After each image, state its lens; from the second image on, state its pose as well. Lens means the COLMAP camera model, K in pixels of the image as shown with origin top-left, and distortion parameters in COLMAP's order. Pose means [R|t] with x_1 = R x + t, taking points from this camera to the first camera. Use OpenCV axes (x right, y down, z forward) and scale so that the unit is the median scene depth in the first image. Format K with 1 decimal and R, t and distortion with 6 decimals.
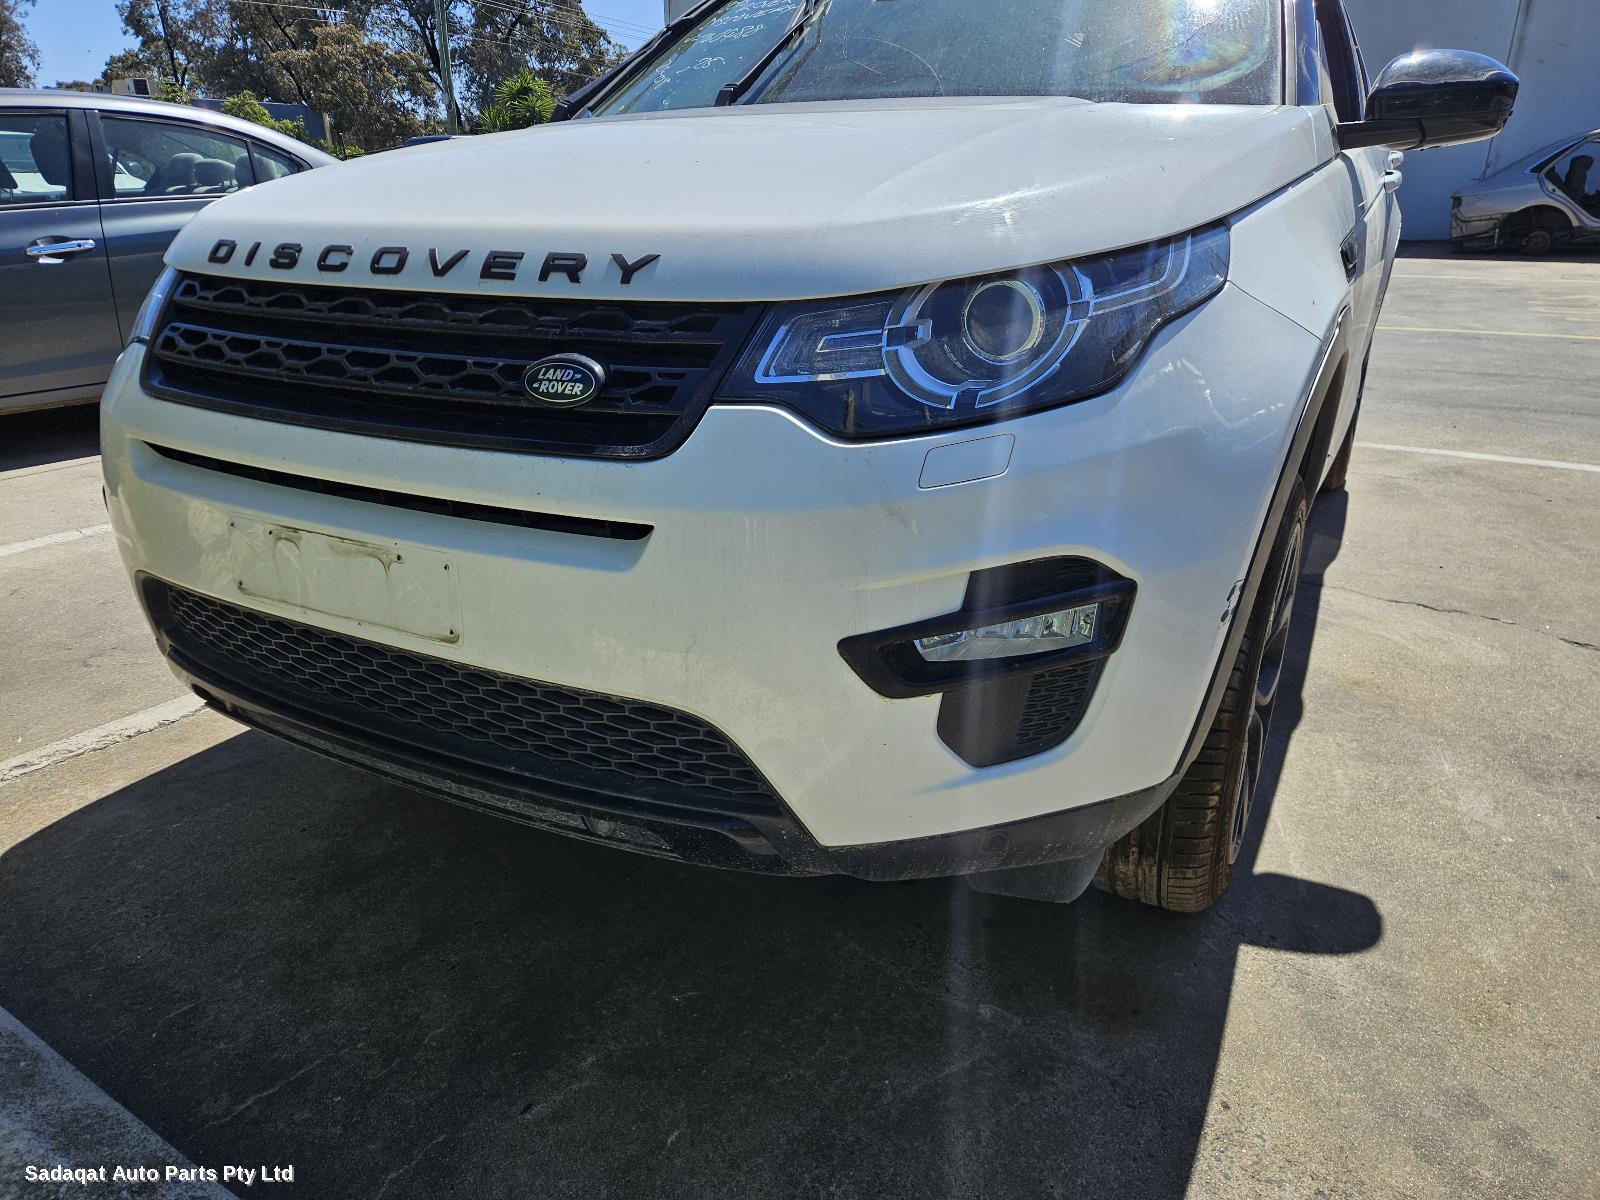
lens RADIAL K [[1074.1, 0, 804.2], [0, 1074.1, 598.4], [0, 0, 1]] dist [0.061756, -0.044276]
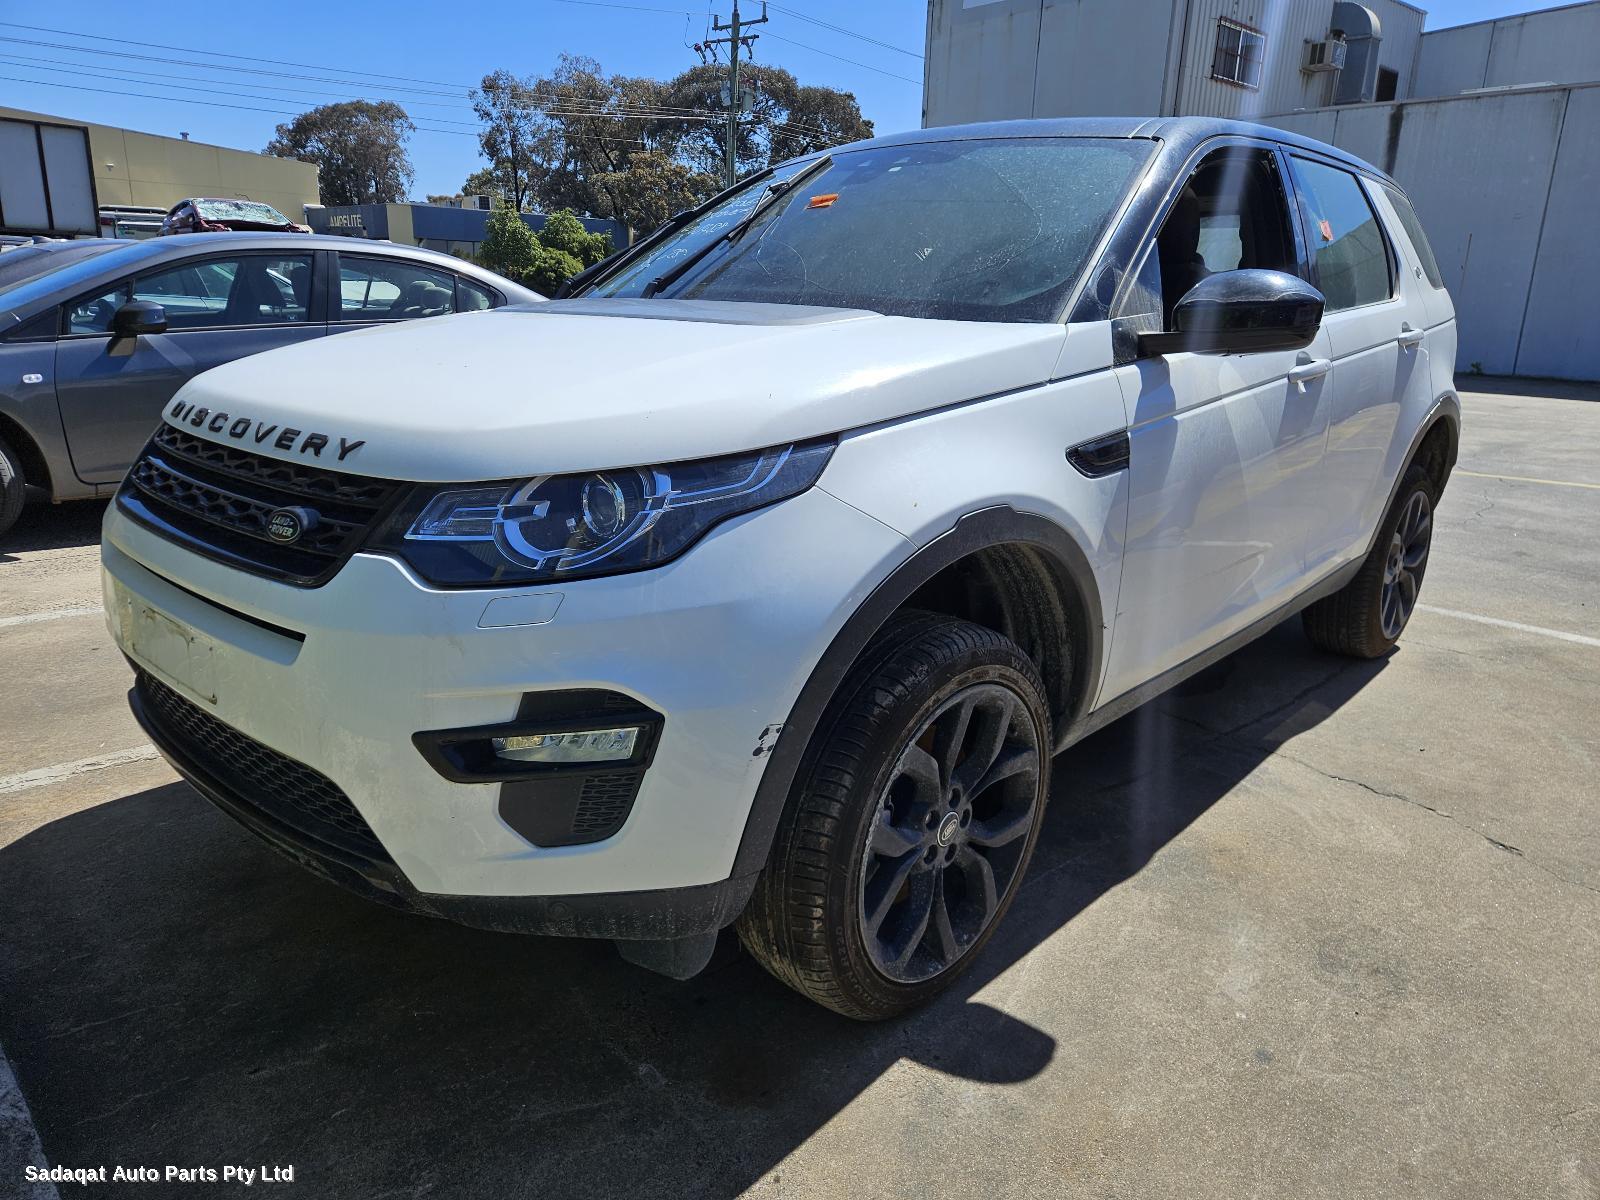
lens RADIAL K [[1074.1, 0, 790.9], [0, 1074.1, 599.2], [0, 0, 1]] dist [0.061756, -0.044276]
pose [[0.970193, 0.092643, -0.223926, 0.711524], [-0.112407, 0.990662, -0.077162, -0.068748], [0.214687, 0.100033, 0.971547, -0.213497]]
